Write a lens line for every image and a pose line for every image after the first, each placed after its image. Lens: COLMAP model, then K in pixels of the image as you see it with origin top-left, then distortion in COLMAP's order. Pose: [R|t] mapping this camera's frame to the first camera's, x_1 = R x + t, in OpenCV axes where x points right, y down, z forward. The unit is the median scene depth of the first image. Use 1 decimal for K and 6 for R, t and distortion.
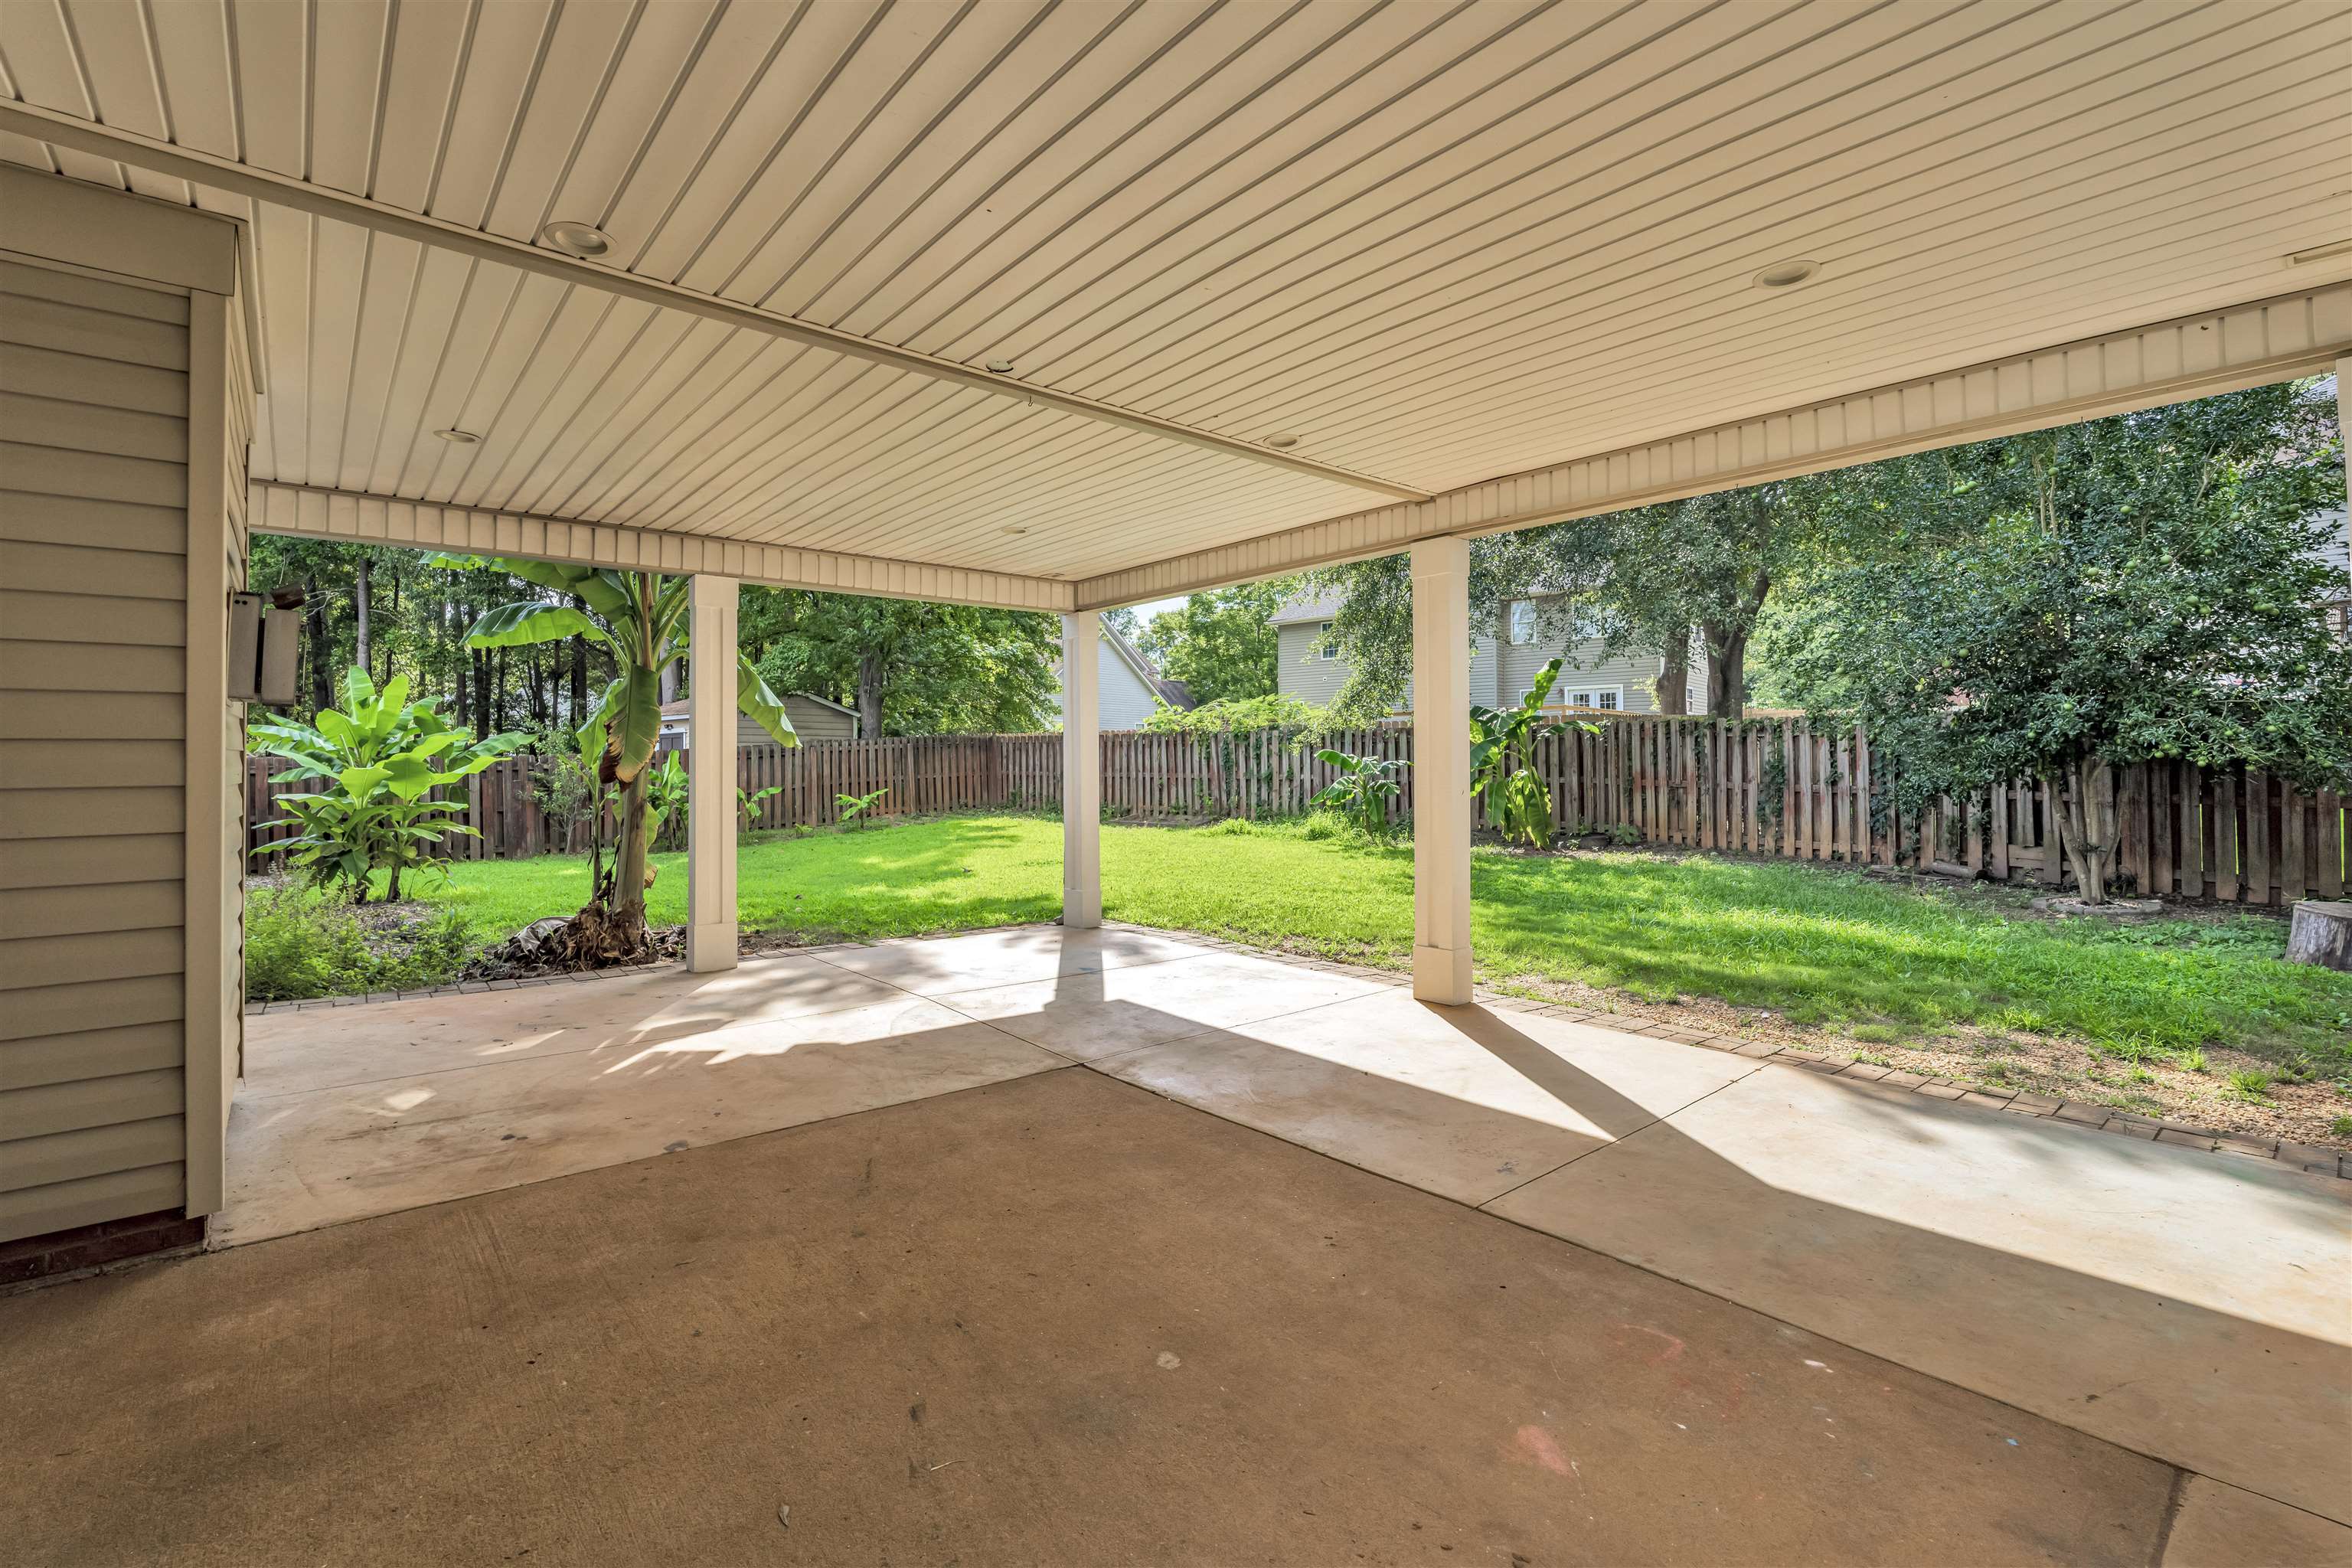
lens RADIAL K [[1057.2, 0, 1176.0], [0, 1057.2, 784.0], [0, 0, 1]] dist [-0.002440, -0.000600]
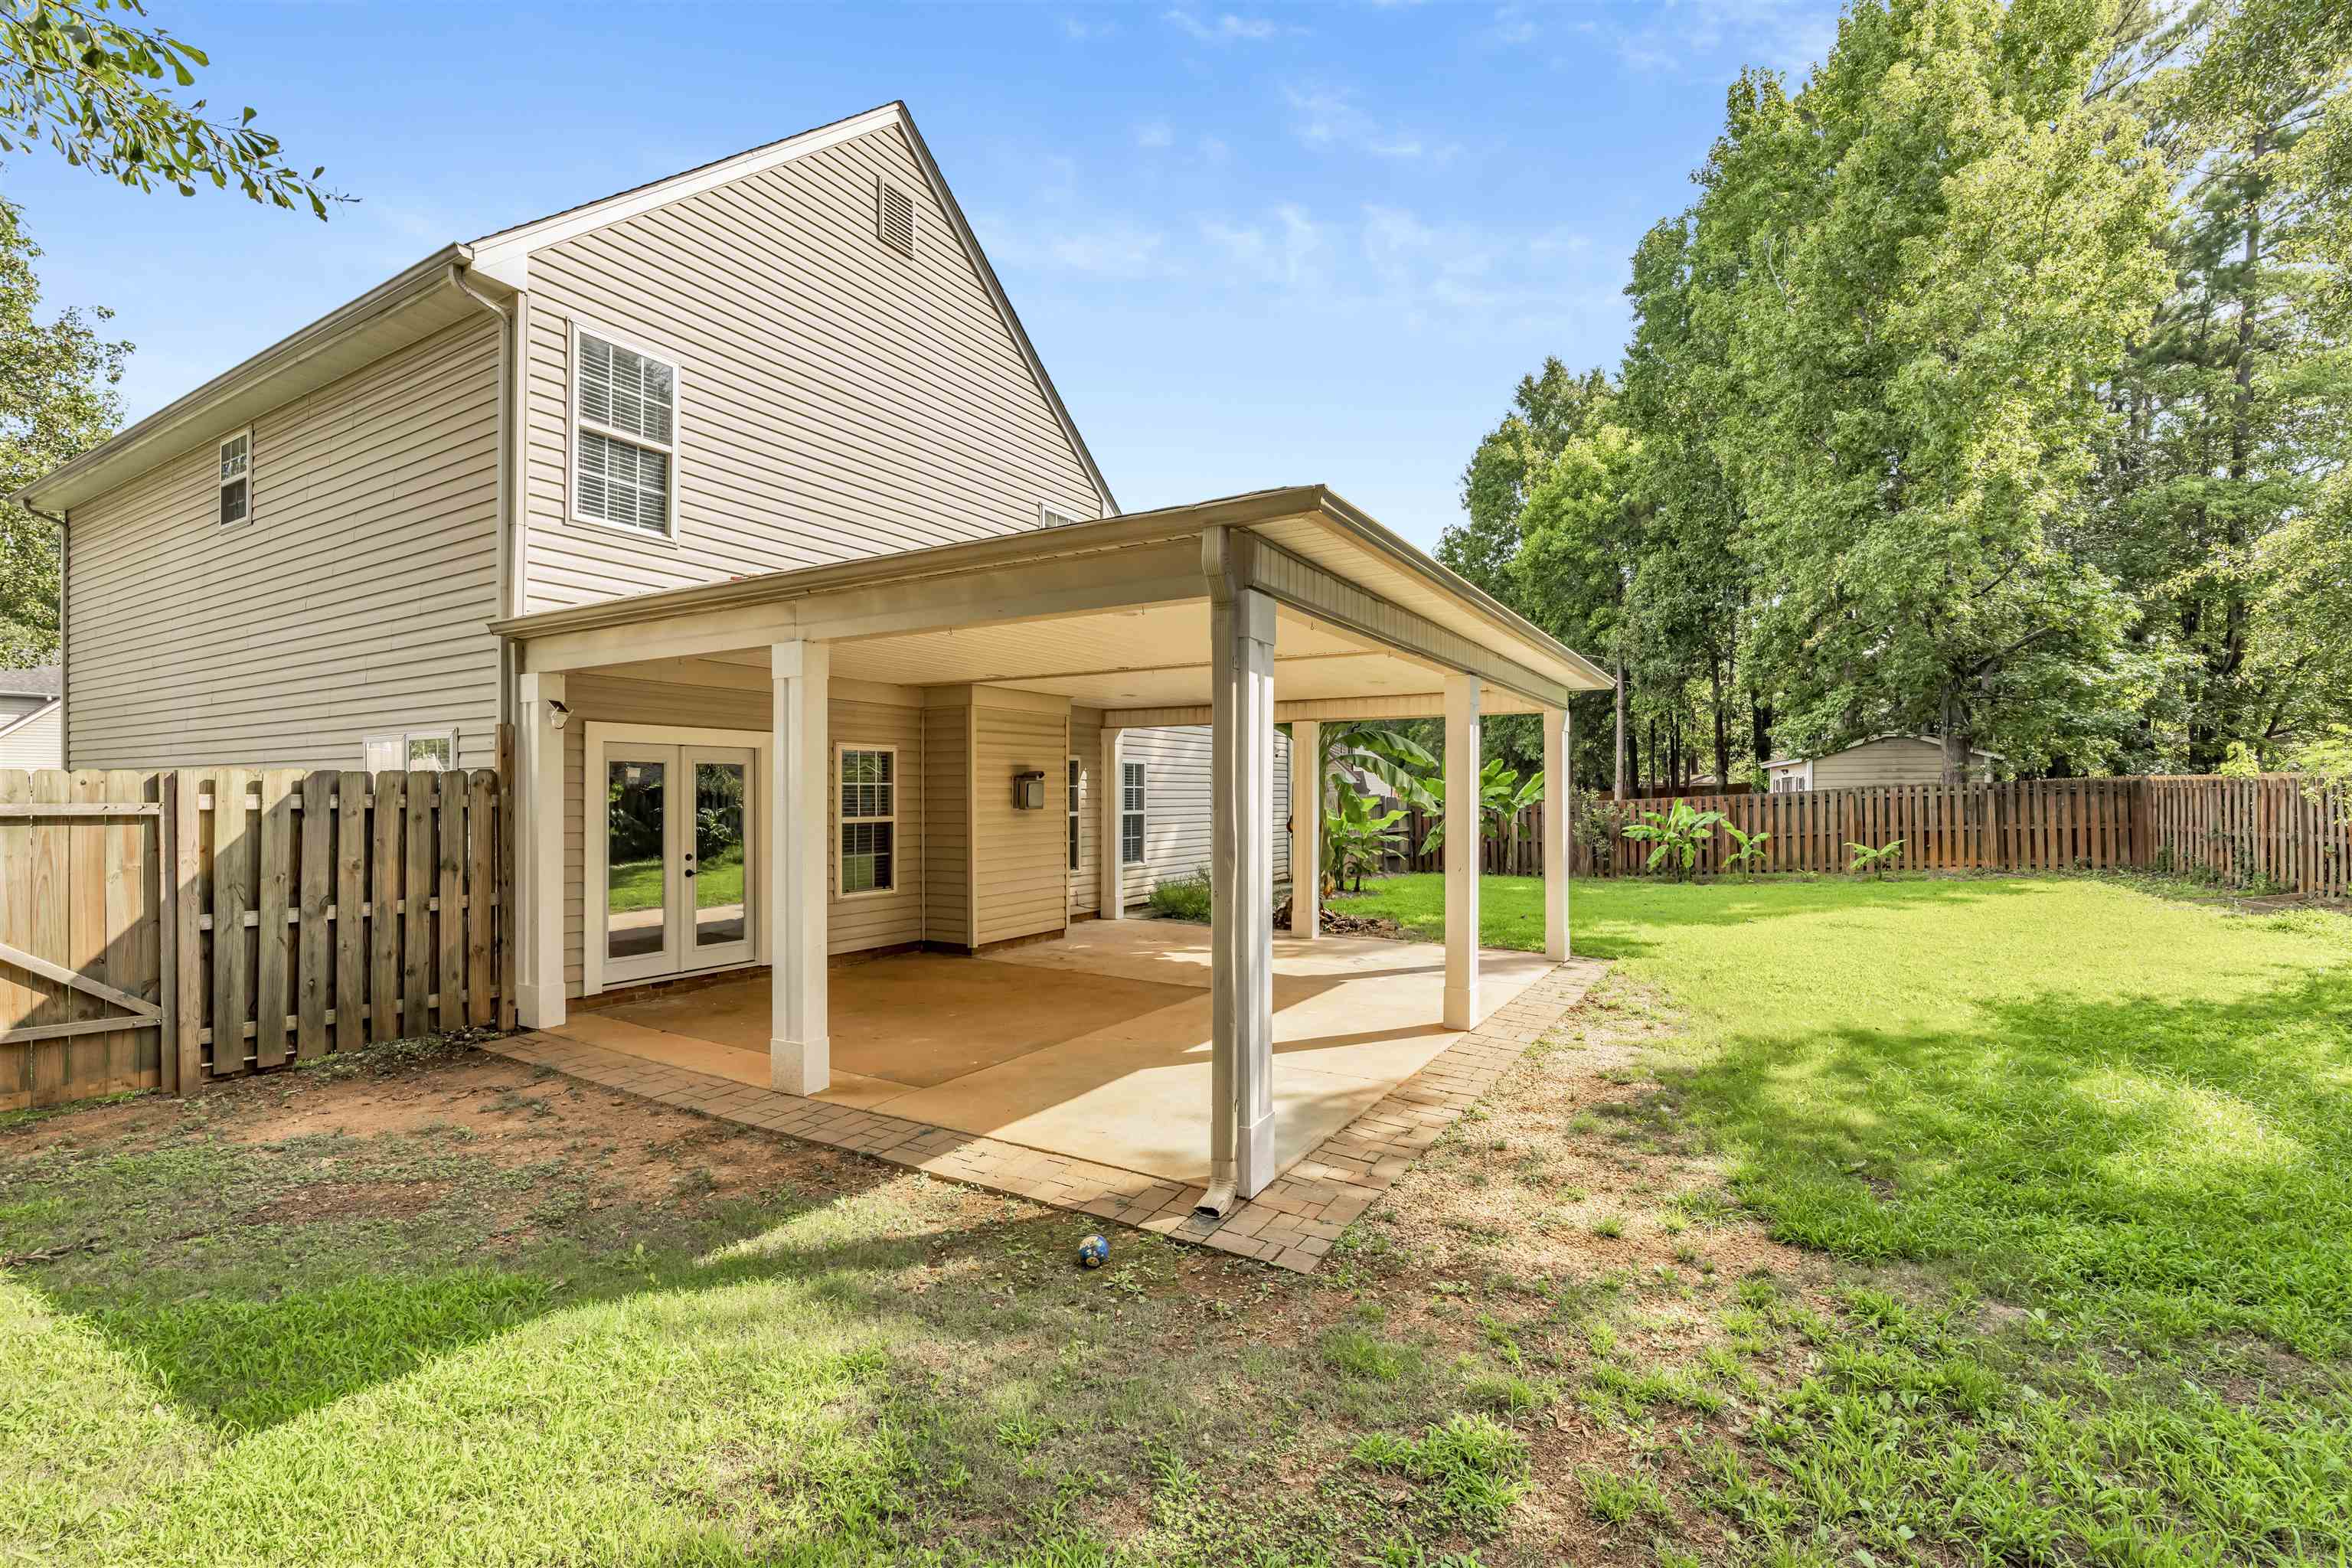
lens RADIAL K [[1031.0, 0, 1176.0], [0, 1031.0, 784.0], [0, 0, 1]] dist [-0.000783, -0.000146]
pose [[0.328364, -0.001800, -0.944550, 0.841149], [-0.022666, 0.999695, -0.009784, -0.046587], [0.944279, 0.024622, 0.328223, 0.160766]]
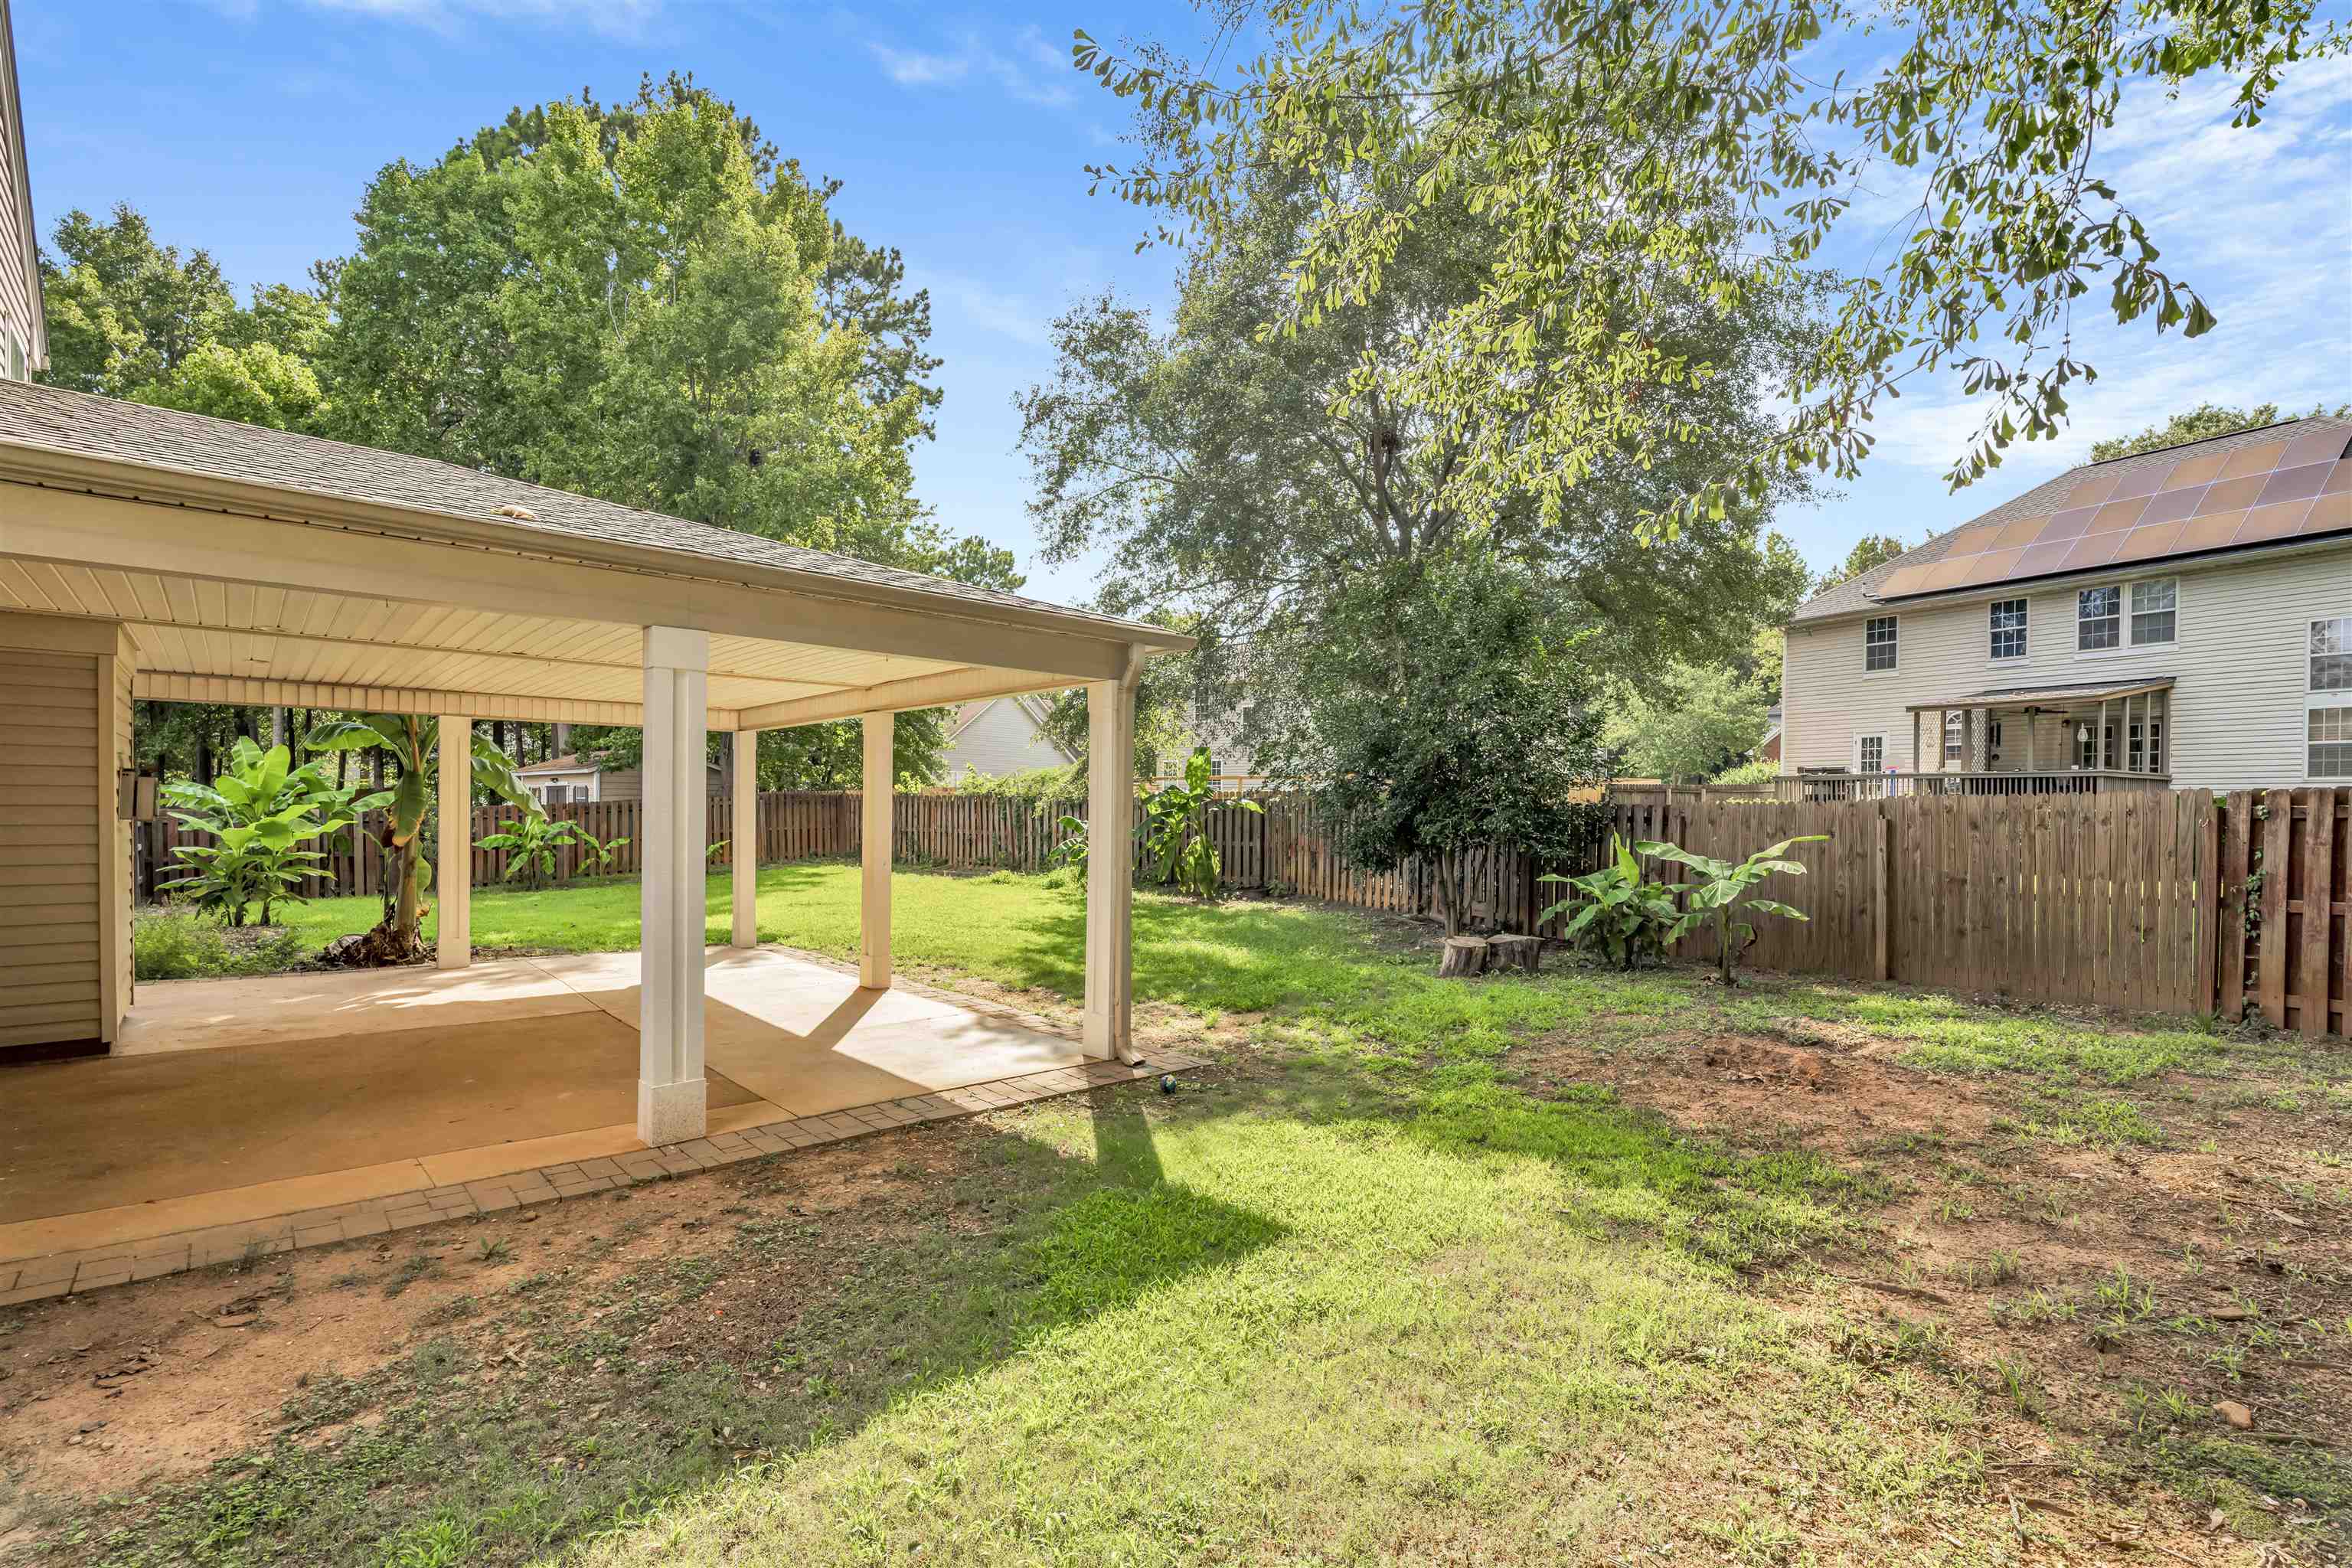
lens RADIAL K [[1052.6, 0, 1172.4], [0, 1052.6, 860.0], [0, 0, 1]] dist [0.000399, 0.000326]
pose [[0.999288, 0.014503, 0.034825, 0.413618], [-0.015481, 0.999489, 0.027969, -0.032073], [-0.034402, -0.028488, 0.999002, -0.430639]]
